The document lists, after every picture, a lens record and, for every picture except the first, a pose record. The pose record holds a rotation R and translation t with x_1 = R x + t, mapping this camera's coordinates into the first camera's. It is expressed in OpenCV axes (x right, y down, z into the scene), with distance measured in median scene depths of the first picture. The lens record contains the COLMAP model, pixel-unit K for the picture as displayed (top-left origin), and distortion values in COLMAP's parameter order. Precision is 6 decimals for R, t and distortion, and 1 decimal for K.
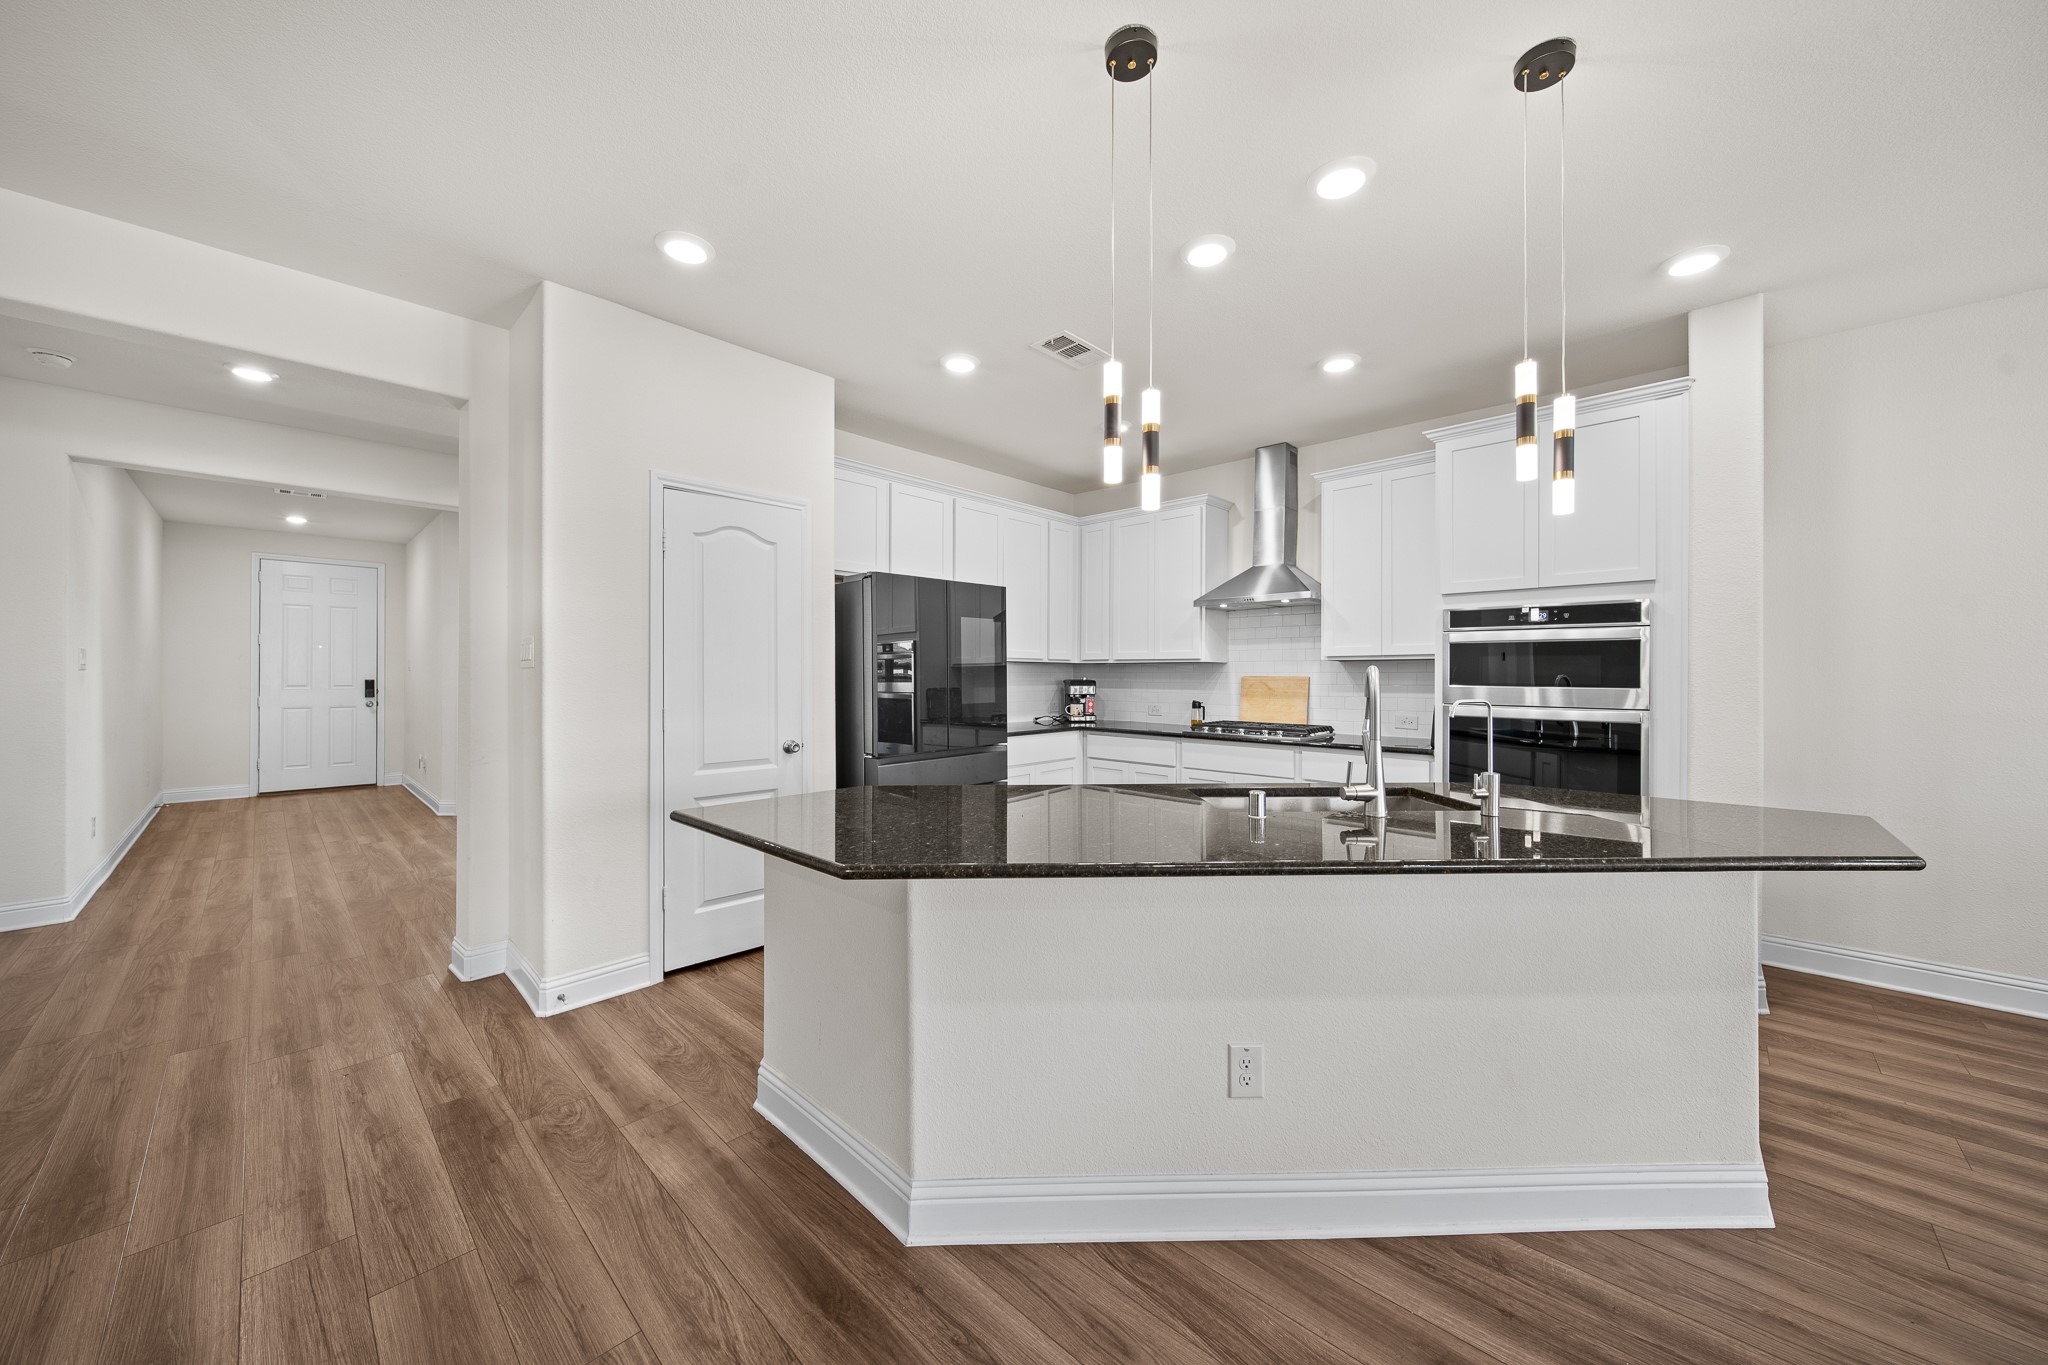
lens RADIAL K [[710.7, 0, 1009.0], [0, 710.7, 679.9], [0, 0, 1]] dist [-0.001288, -0.000381]
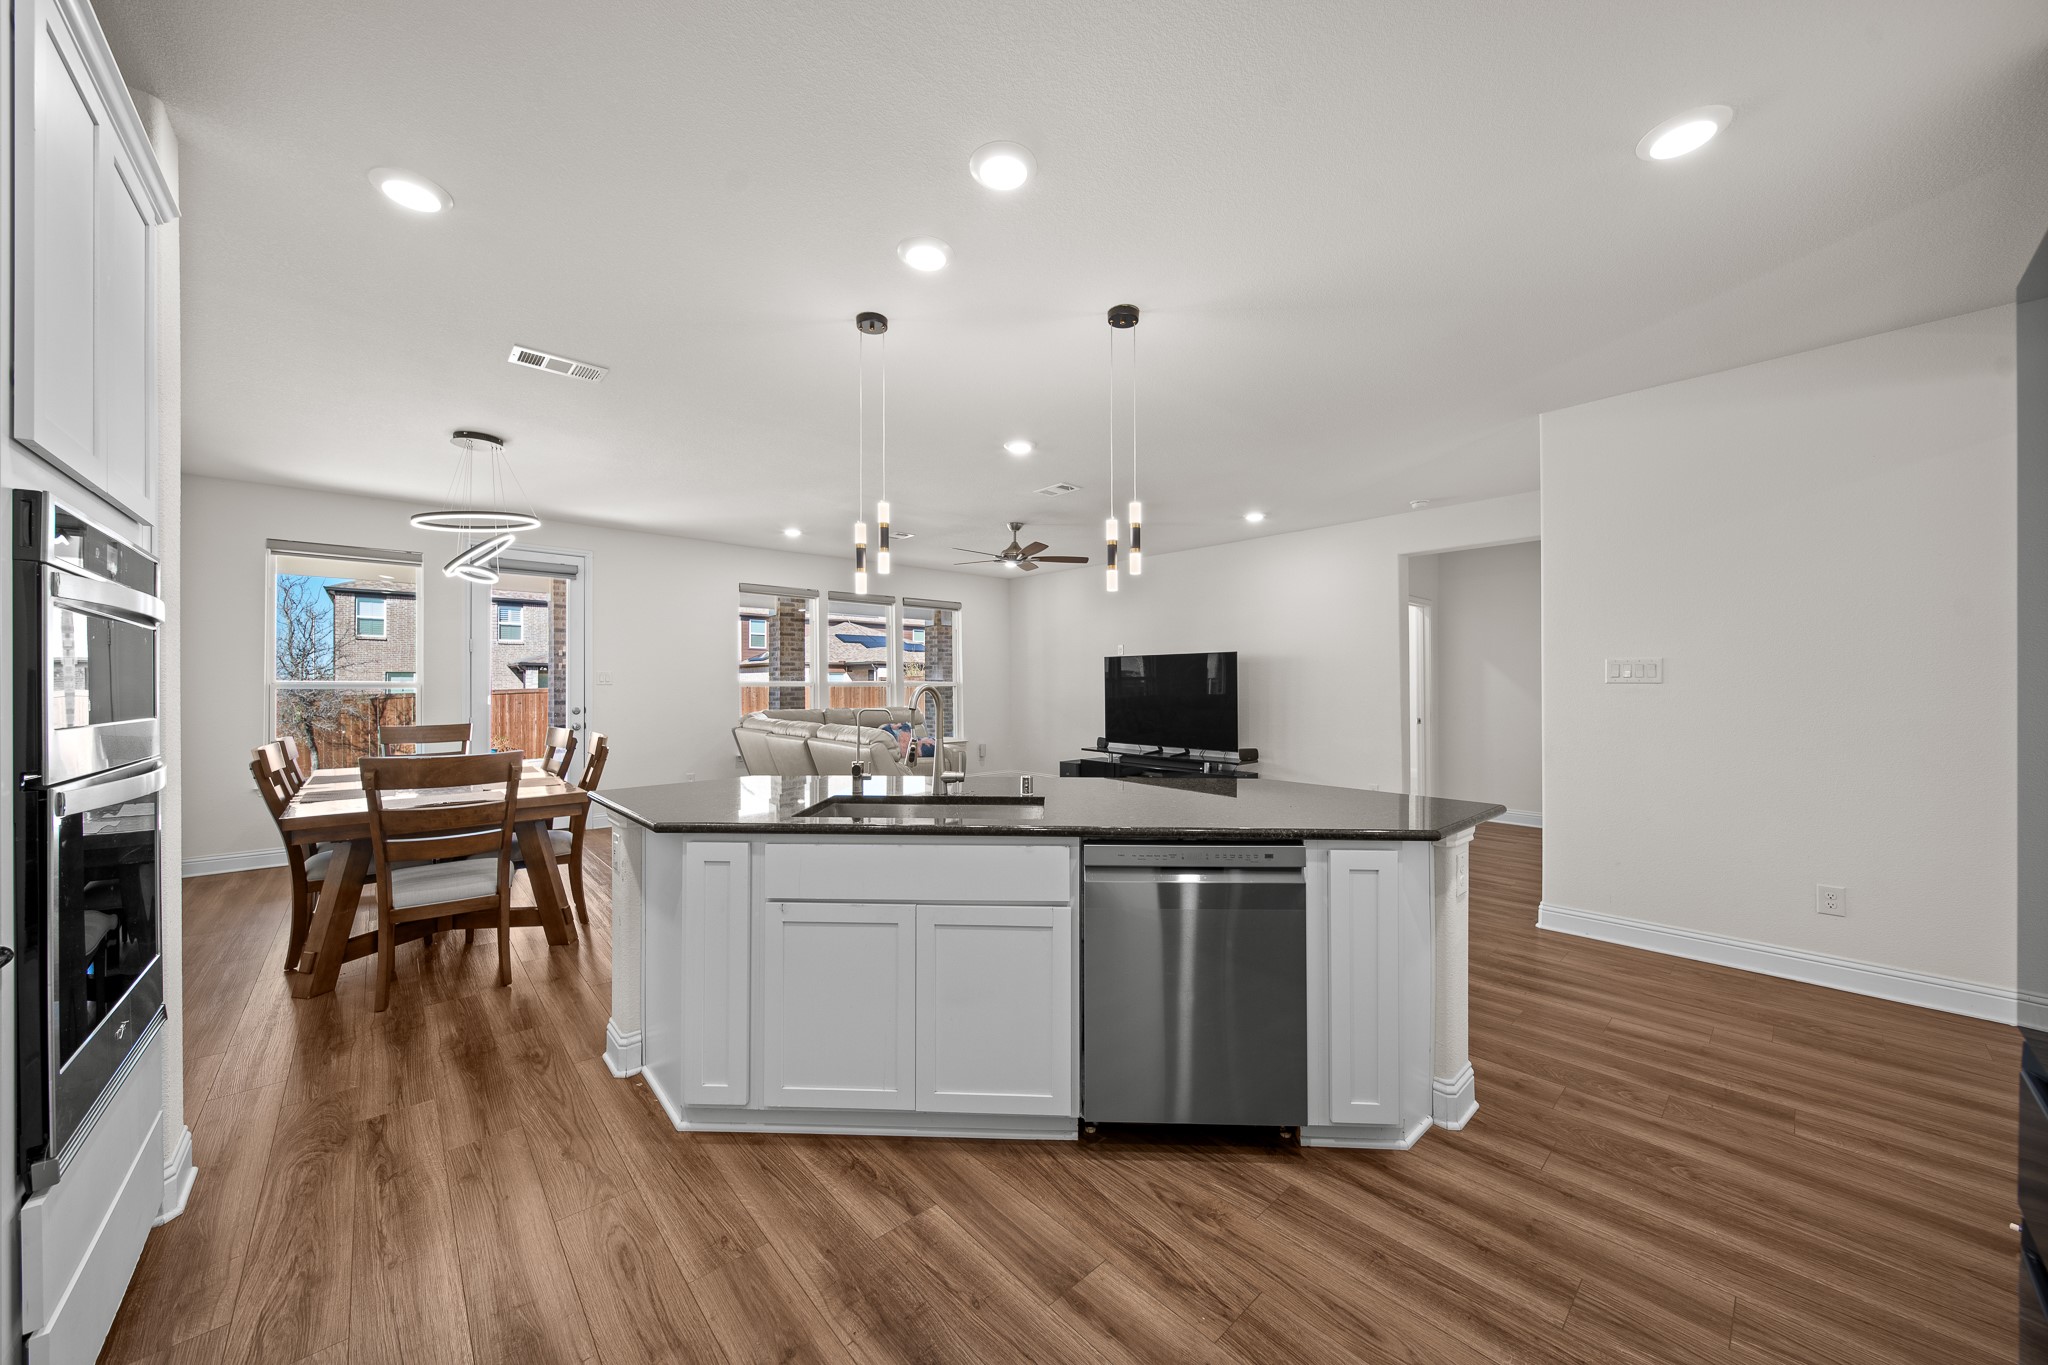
lens RADIAL K [[710.7, 0, 1025.8], [0, 710.7, 680.6], [0, 0, 1]] dist [-0.001288, -0.000381]
pose [[-0.998079, 0.001140, 0.061943, 0.147538], [0.000867, 0.999990, -0.004443, -0.011142], [-0.061947, -0.004380, -0.998070, 1.311565]]
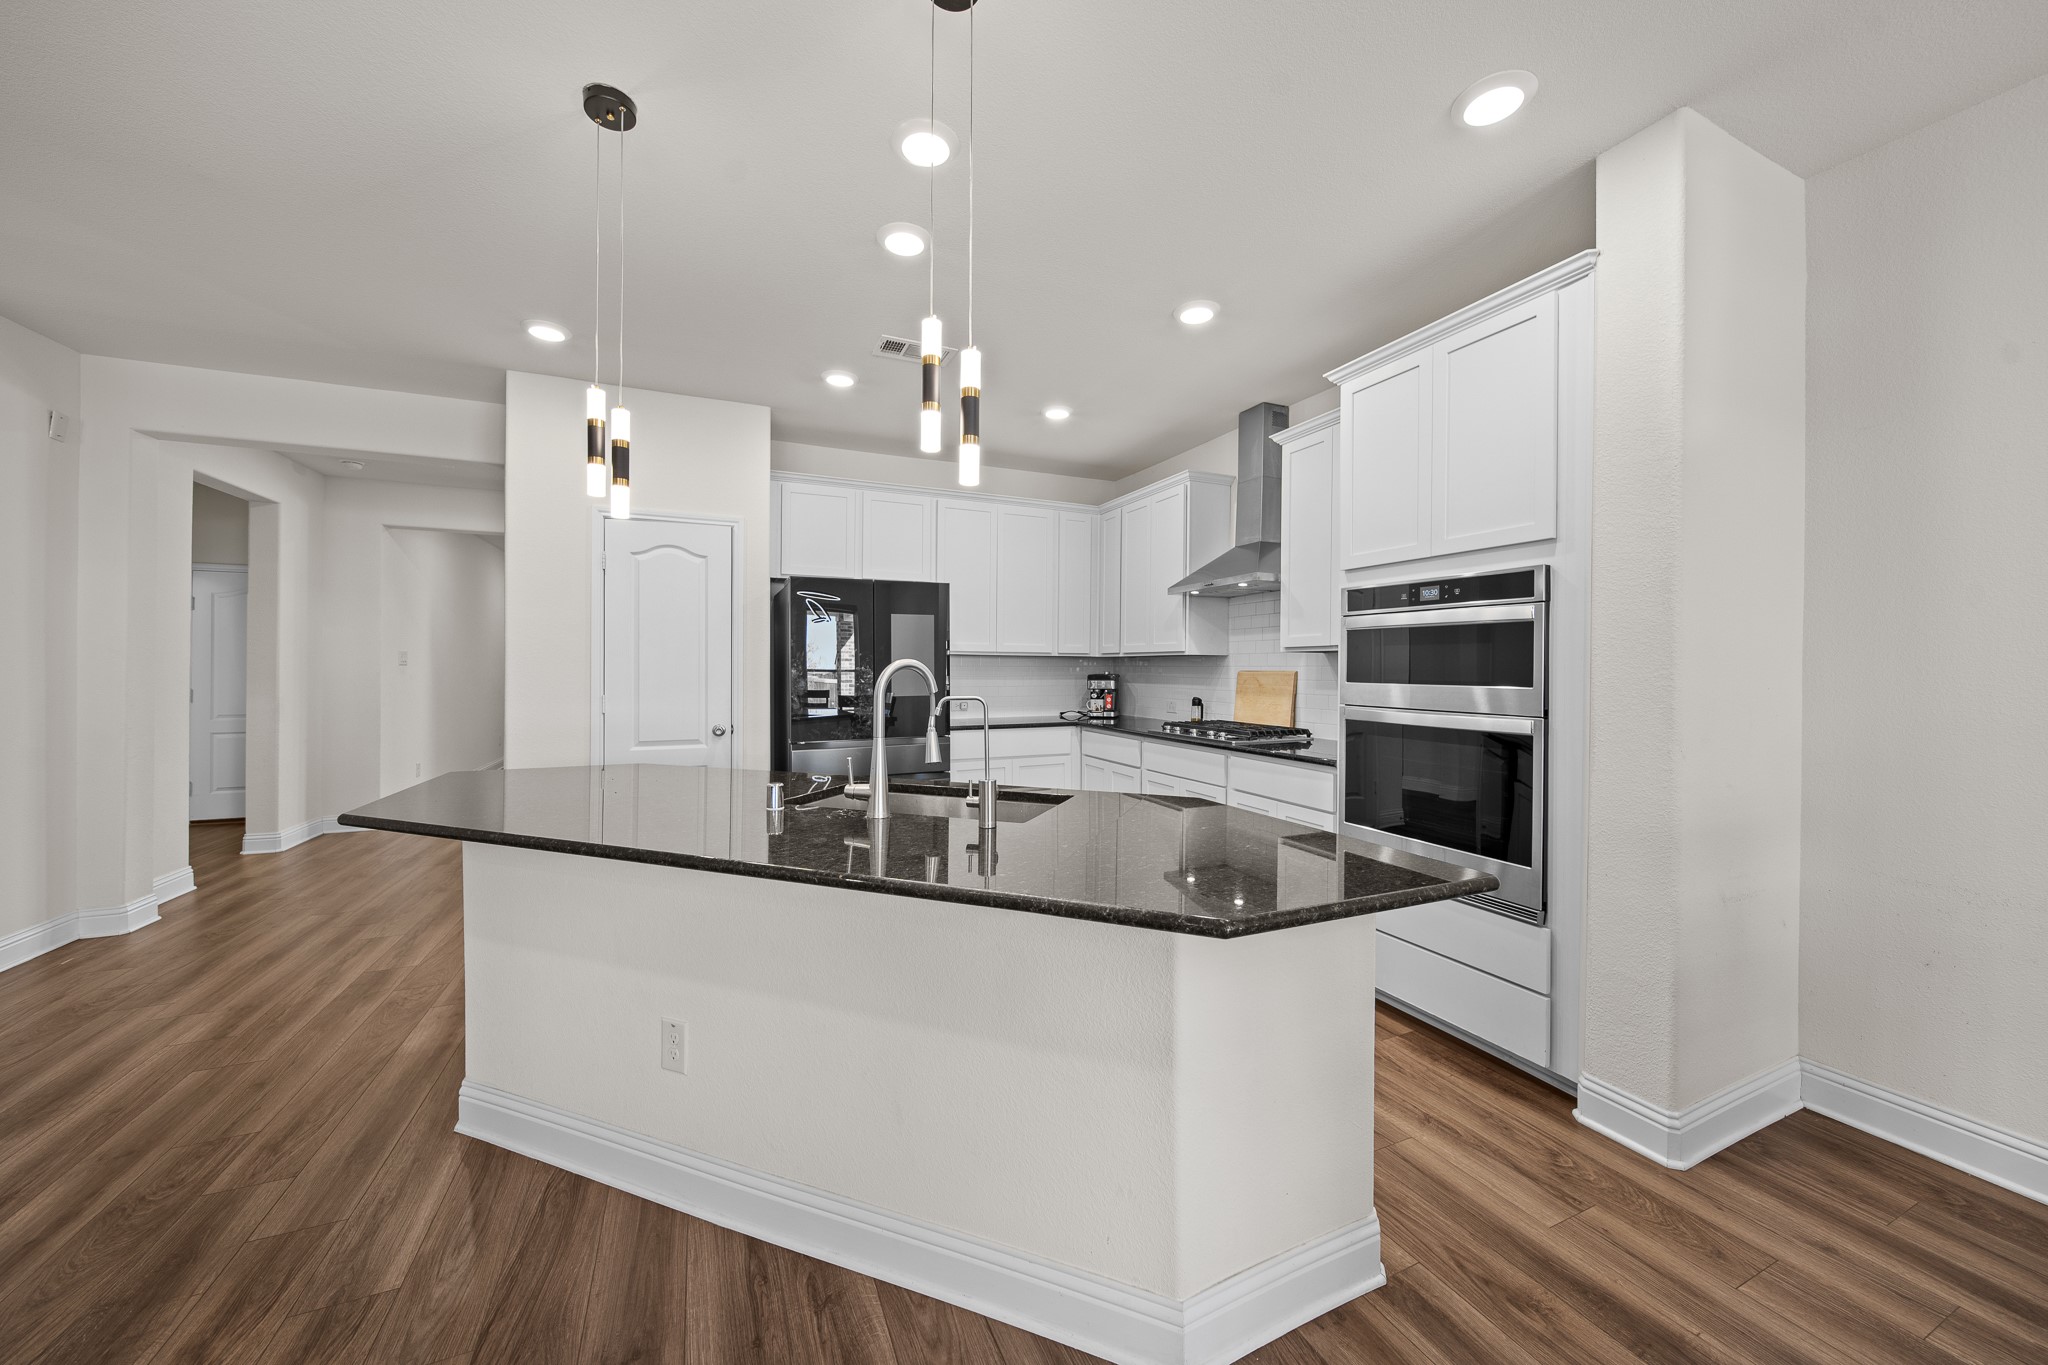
lens RADIAL K [[710.7, 0, 1018.5], [0, 710.7, 673.0], [0, 0, 1]] dist [-0.001288, -0.000381]
pose [[0.926907, 0.002937, -0.375281, 0.581492], [-0.003480, 0.999994, -0.000771, -0.000756], [0.375276, 0.002021, 0.926911, 0.105474]]
